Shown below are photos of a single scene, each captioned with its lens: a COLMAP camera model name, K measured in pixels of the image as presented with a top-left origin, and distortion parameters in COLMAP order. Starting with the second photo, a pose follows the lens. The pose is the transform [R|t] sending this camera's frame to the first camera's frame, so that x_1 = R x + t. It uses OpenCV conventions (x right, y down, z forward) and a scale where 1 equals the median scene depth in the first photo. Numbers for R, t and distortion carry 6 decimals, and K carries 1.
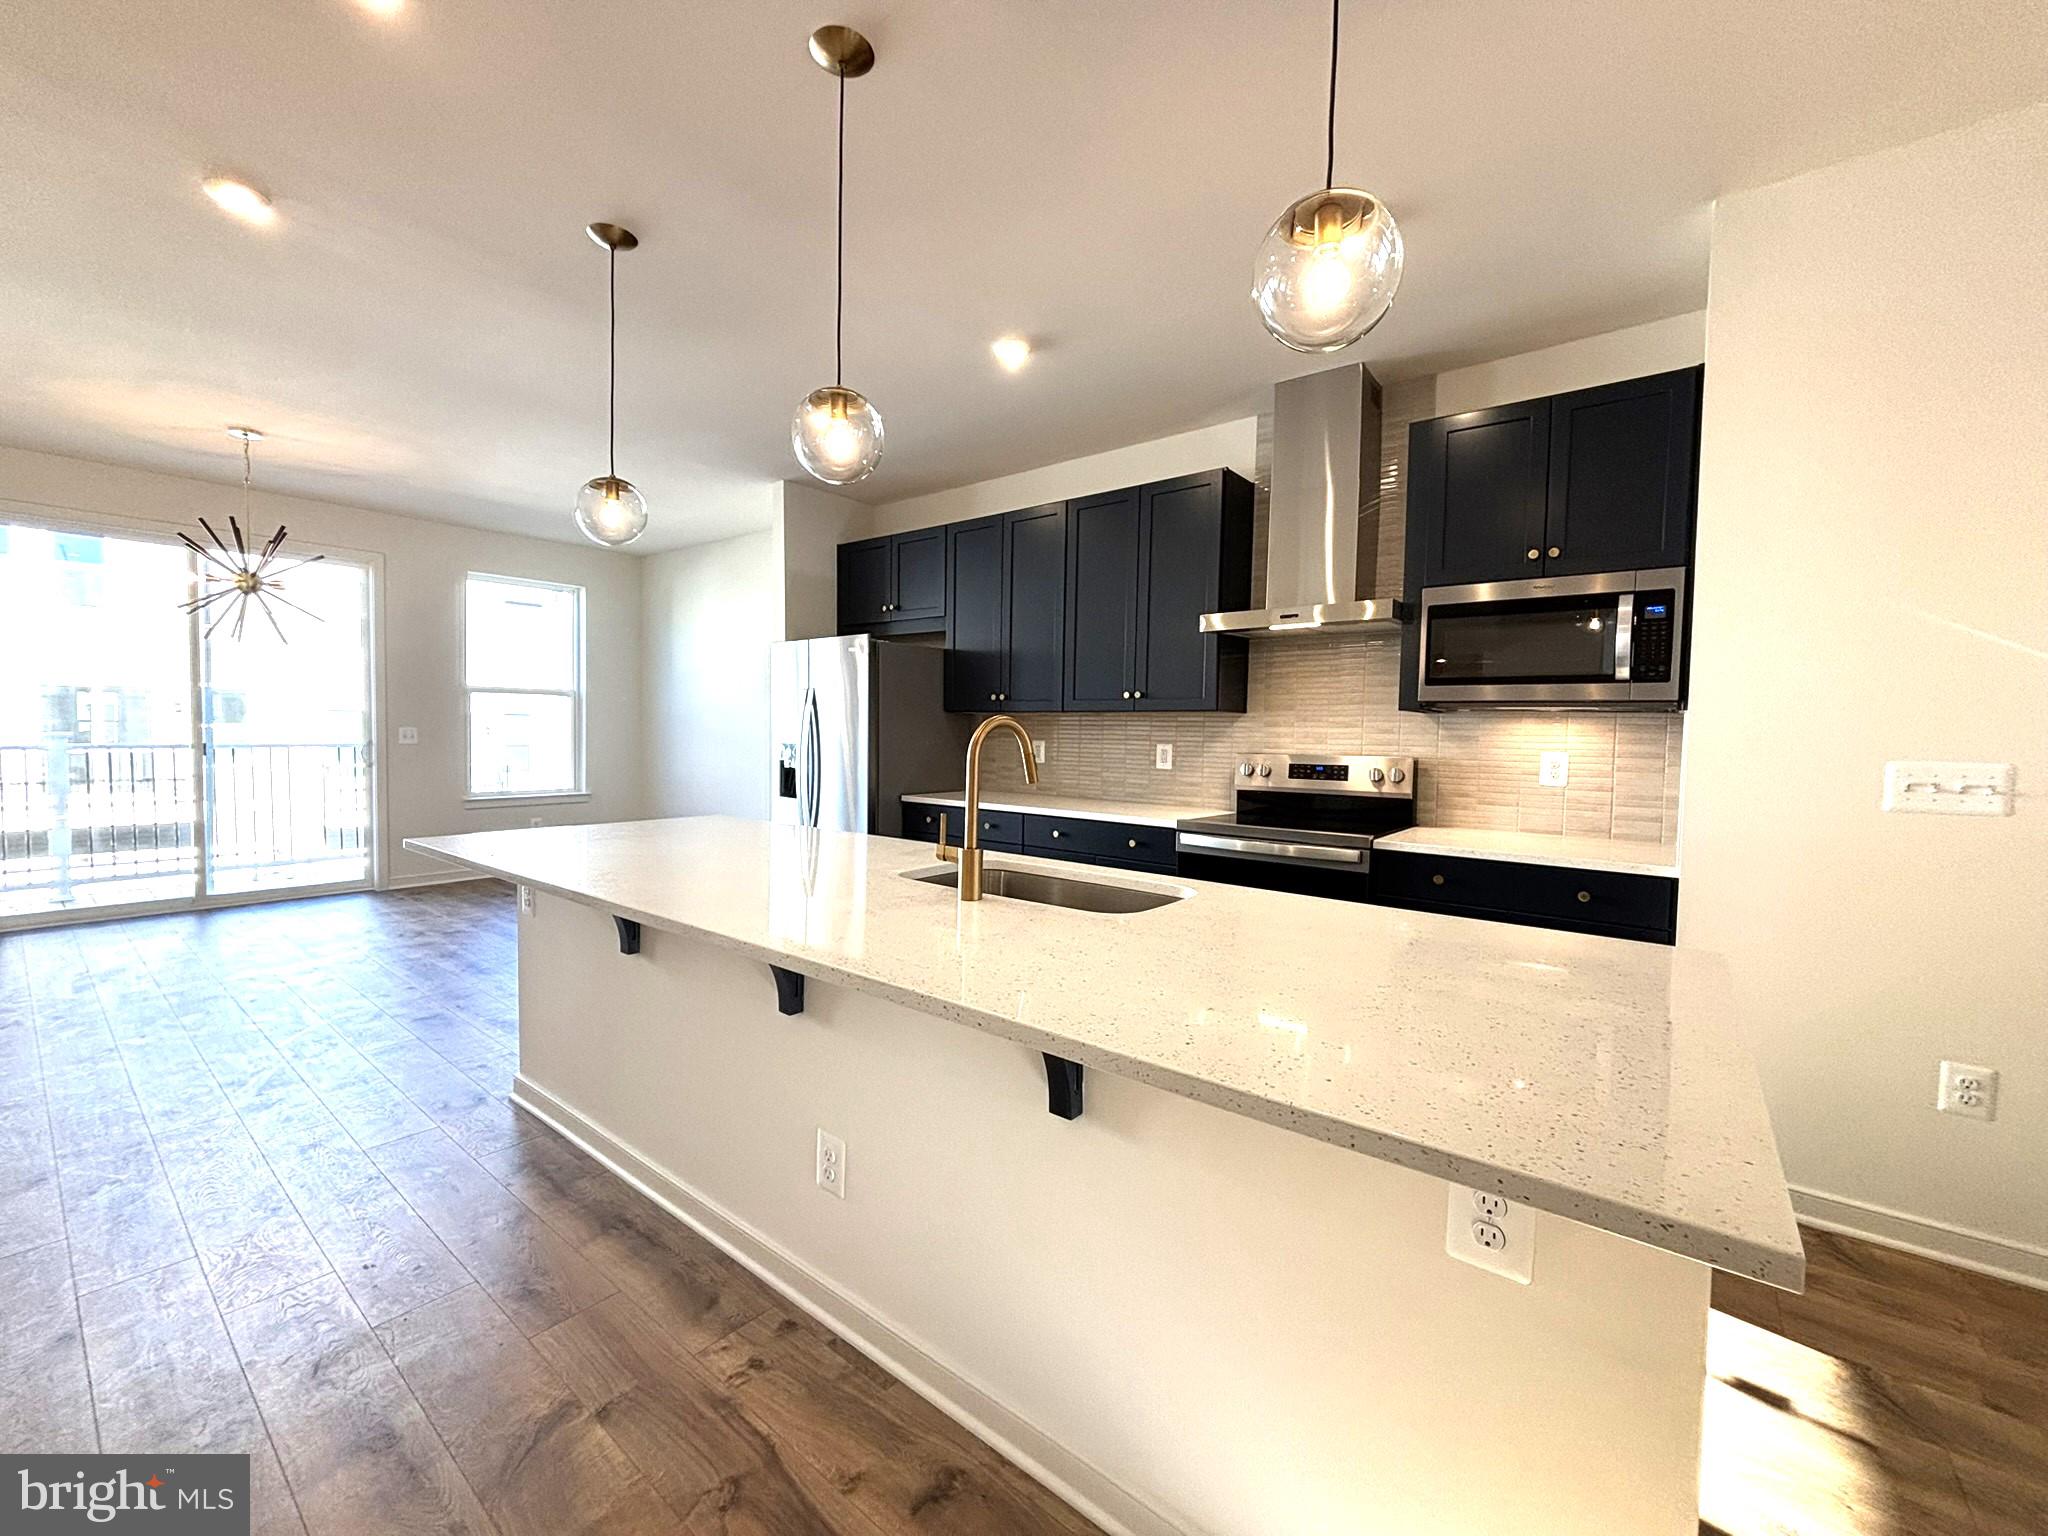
lens RADIAL K [[827.0, 0, 1018.8], [0, 827.0, 766.1], [0, 0, 1]] dist [-0.002966, -0.000349]
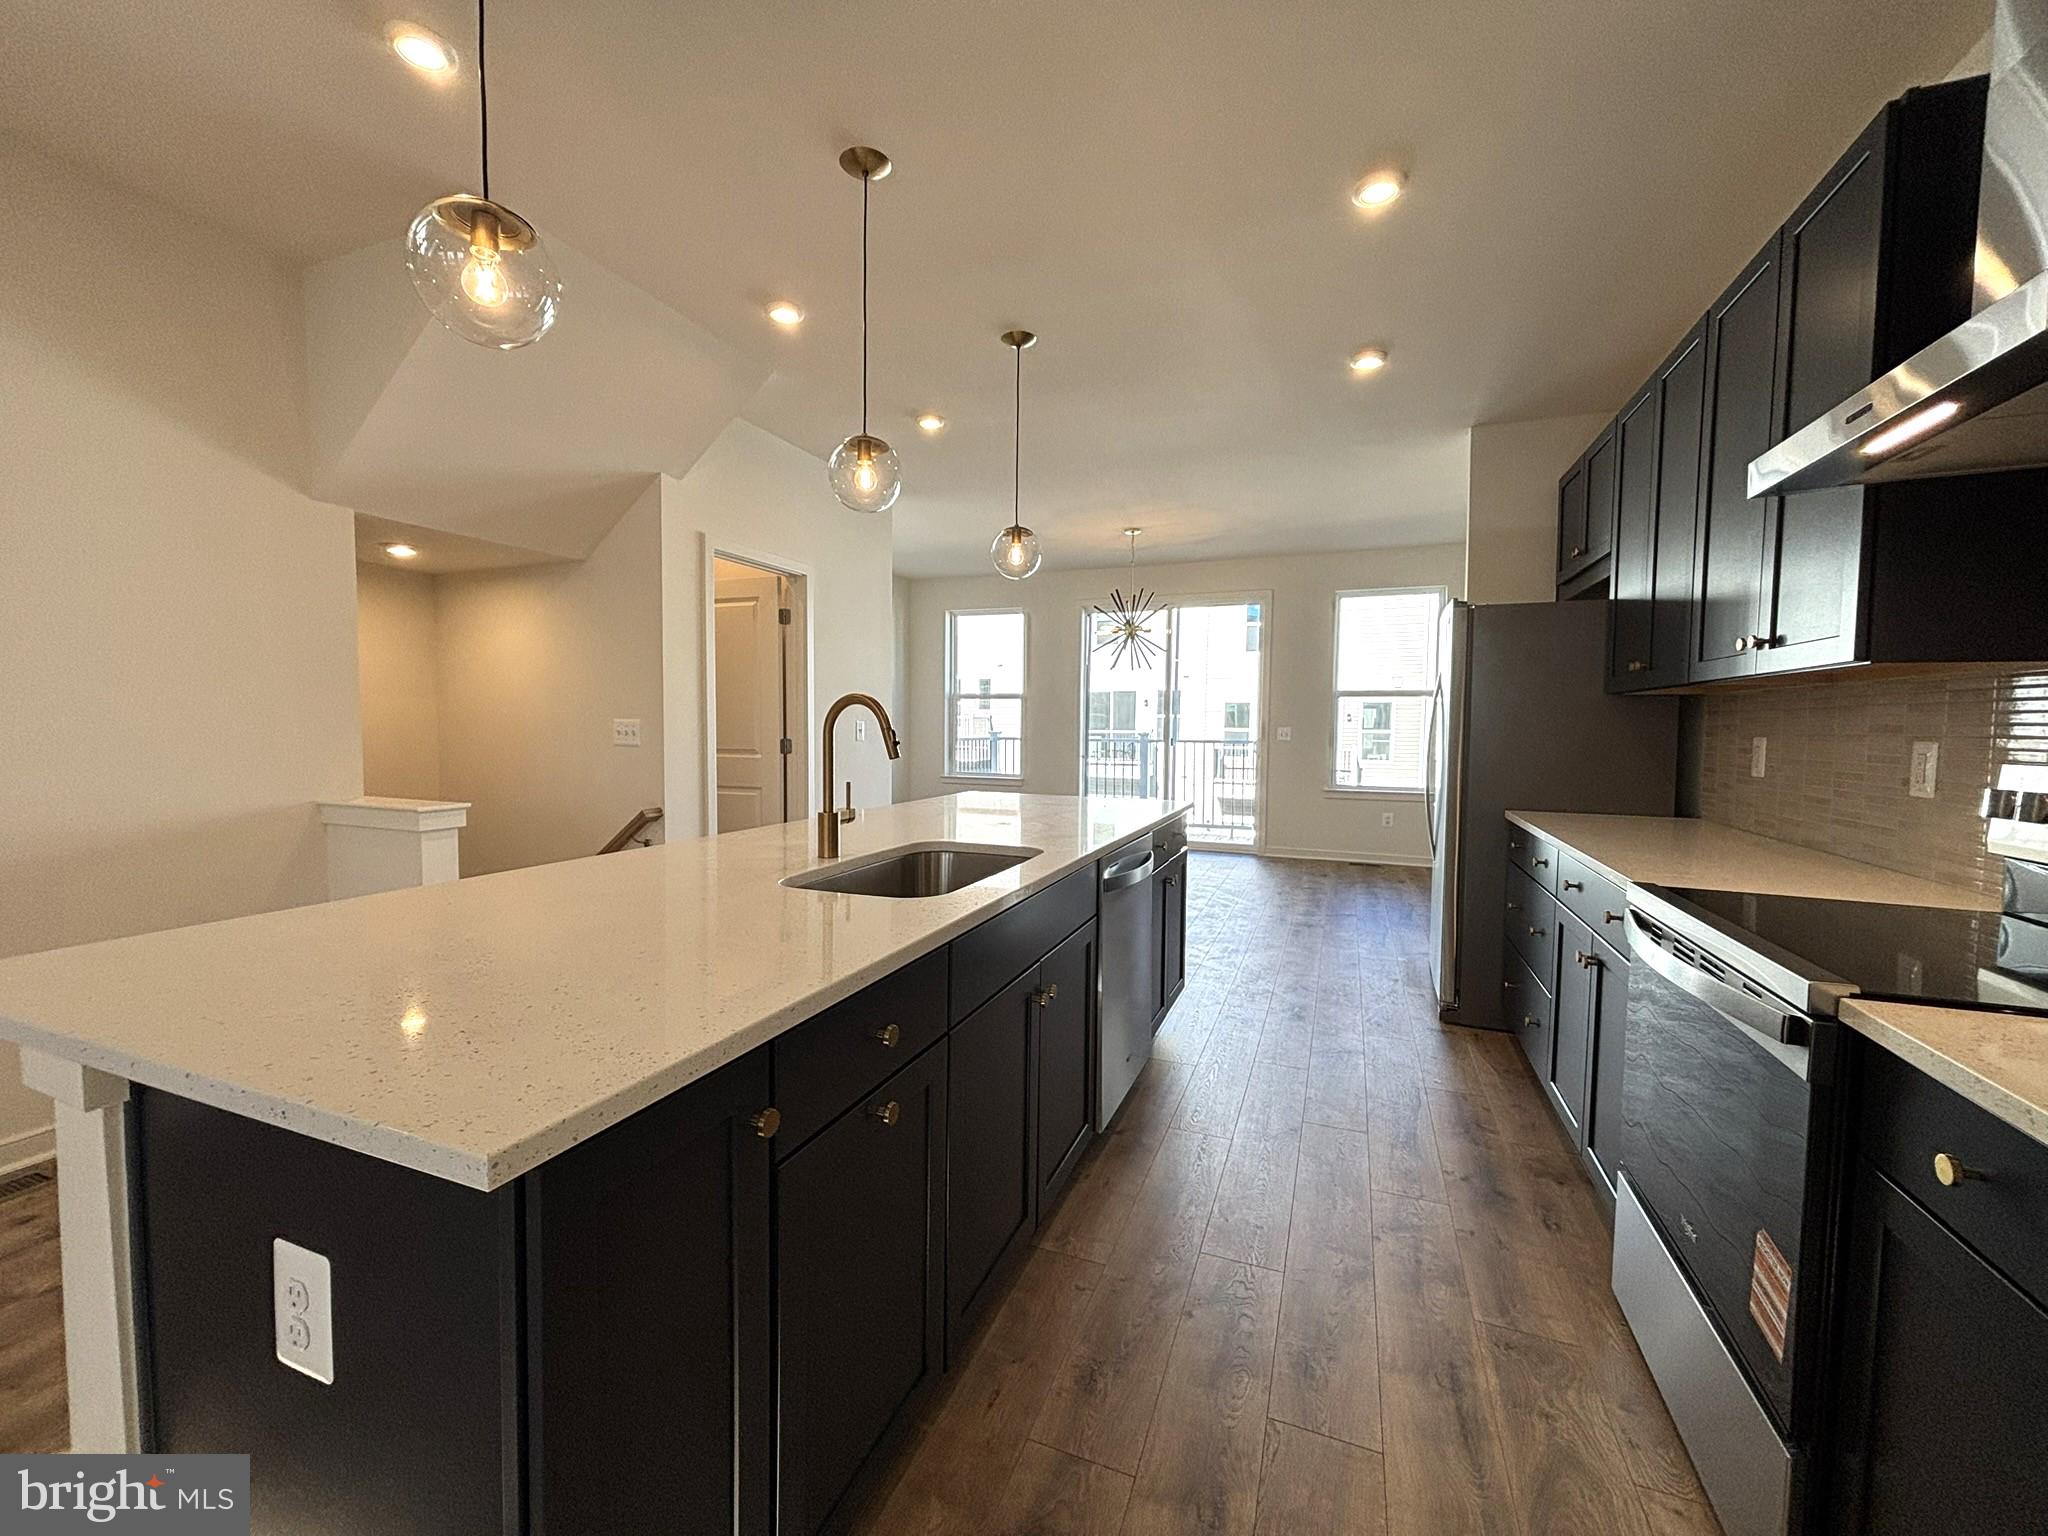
lens RADIAL K [[818.7, 0, 1027.3], [0, 818.7, 766.6], [0, 0, 1]] dist [-0.001686, -0.000097]
pose [[0.307133, 0.036414, -0.950970, 0.518477], [-0.041105, 0.998843, 0.024972, -0.005314], [0.950778, 0.031420, 0.308274, 0.443067]]
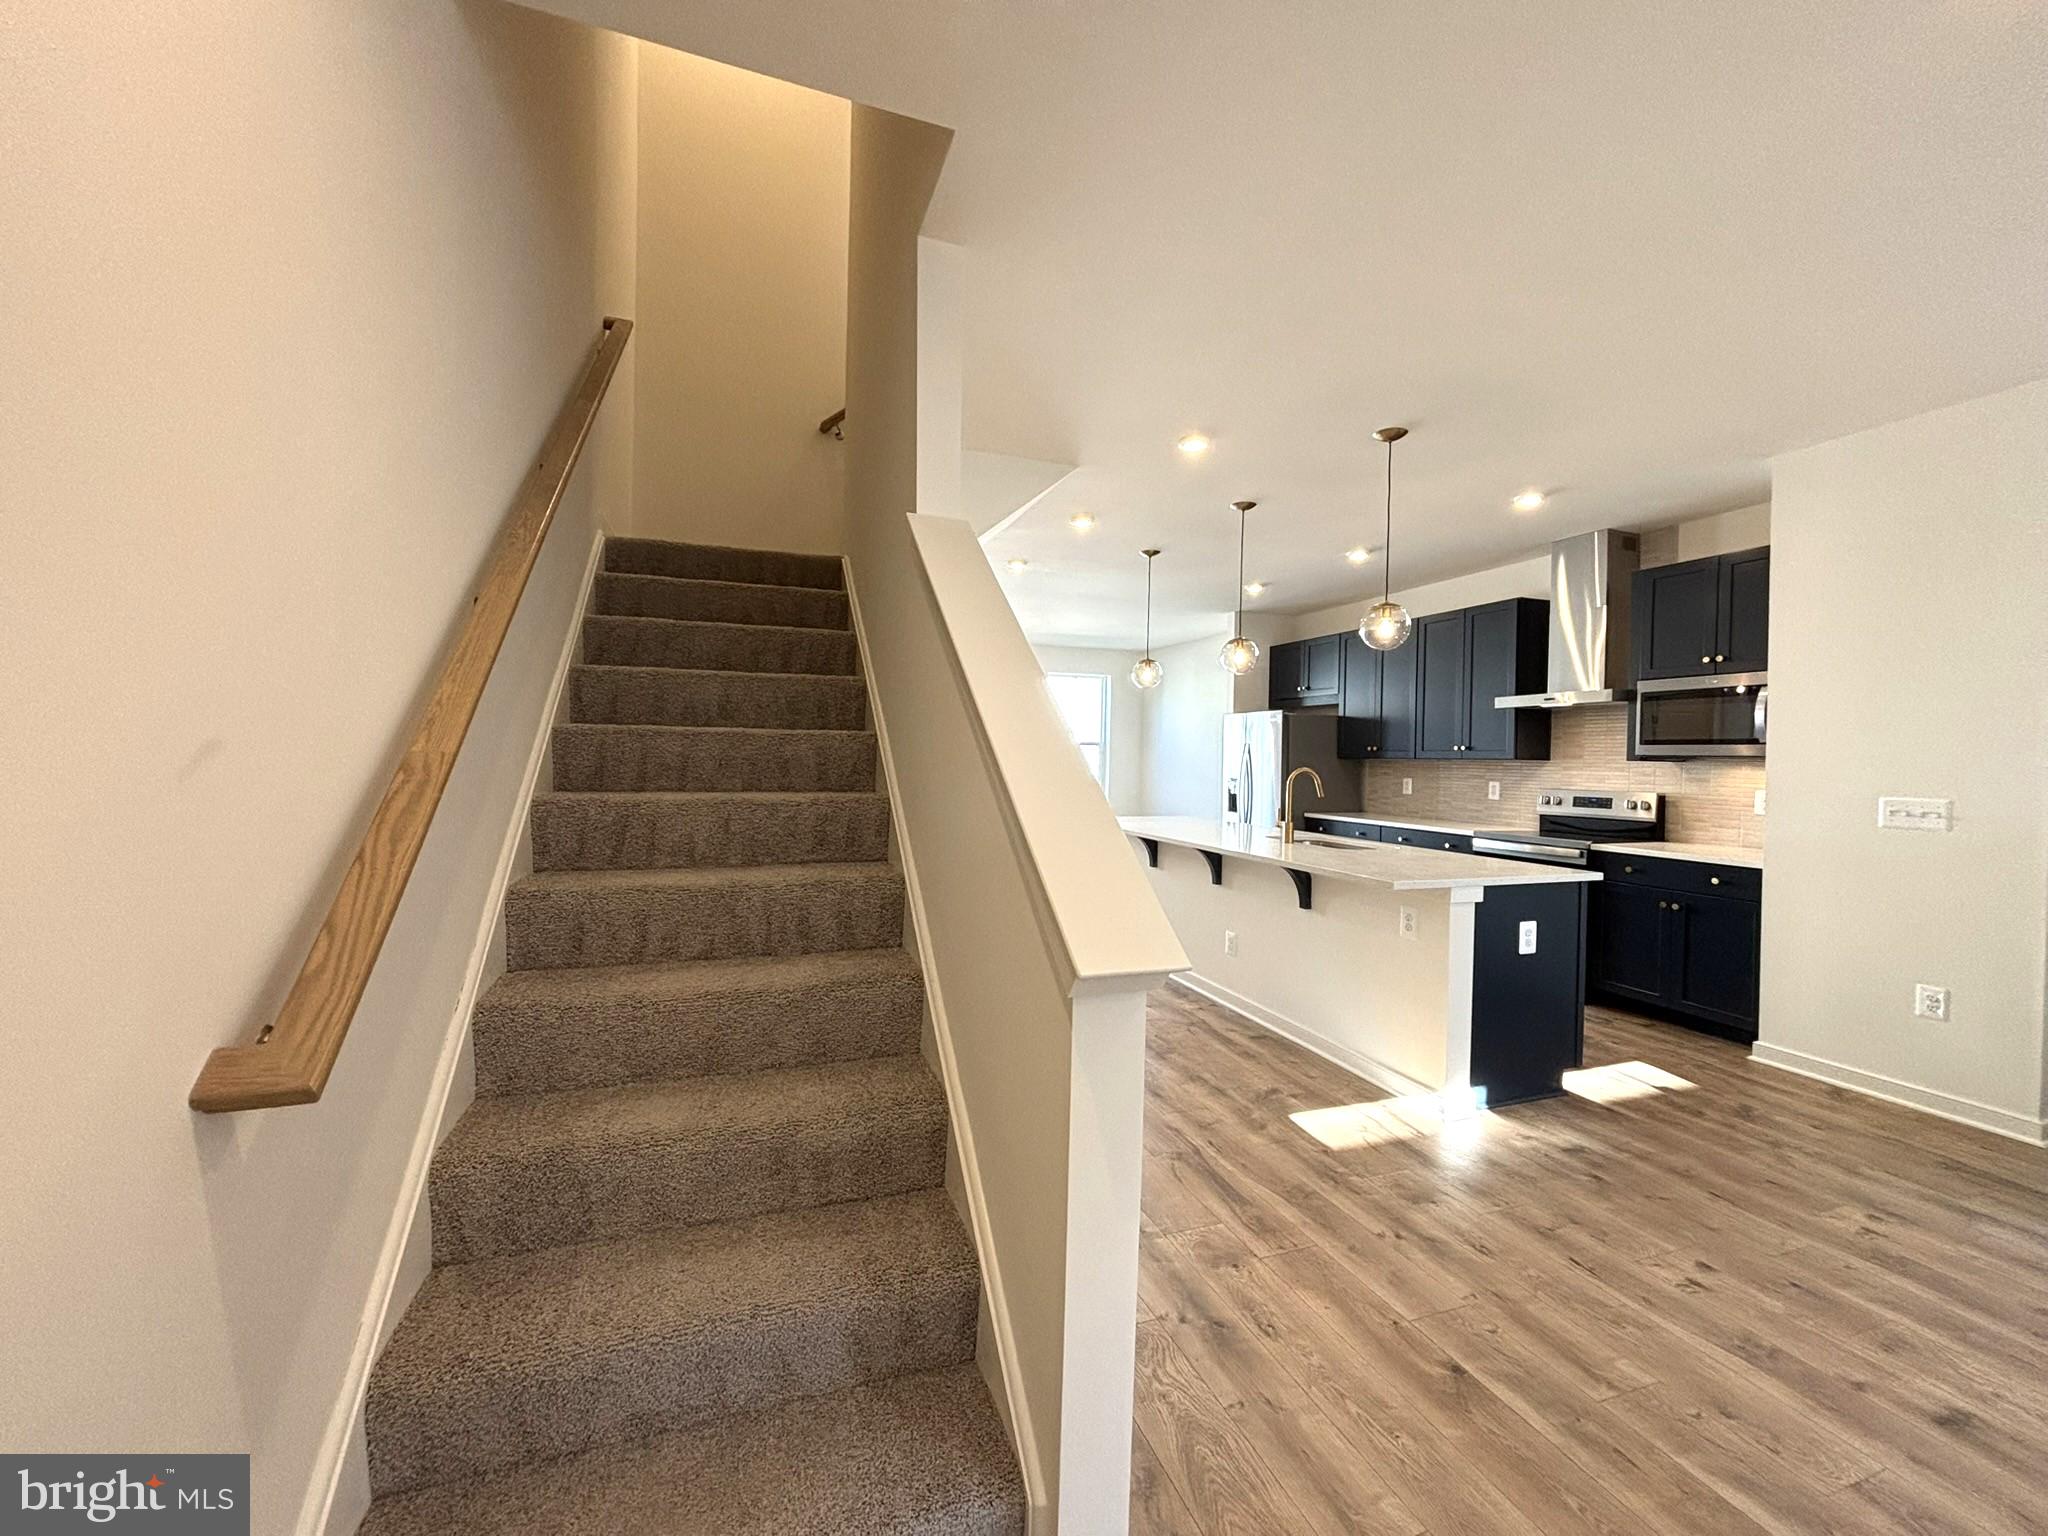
lens RADIAL K [[818.7, 0, 1027.3], [0, 818.7, 766.6], [0, 0, 1]] dist [-0.001686, -0.000097]
pose [[0.855641, 0.004589, -0.517550, 0.247904], [-0.026218, 0.999061, -0.034486, 0.018963], [0.516906, 0.043077, 0.854958, -0.692463]]
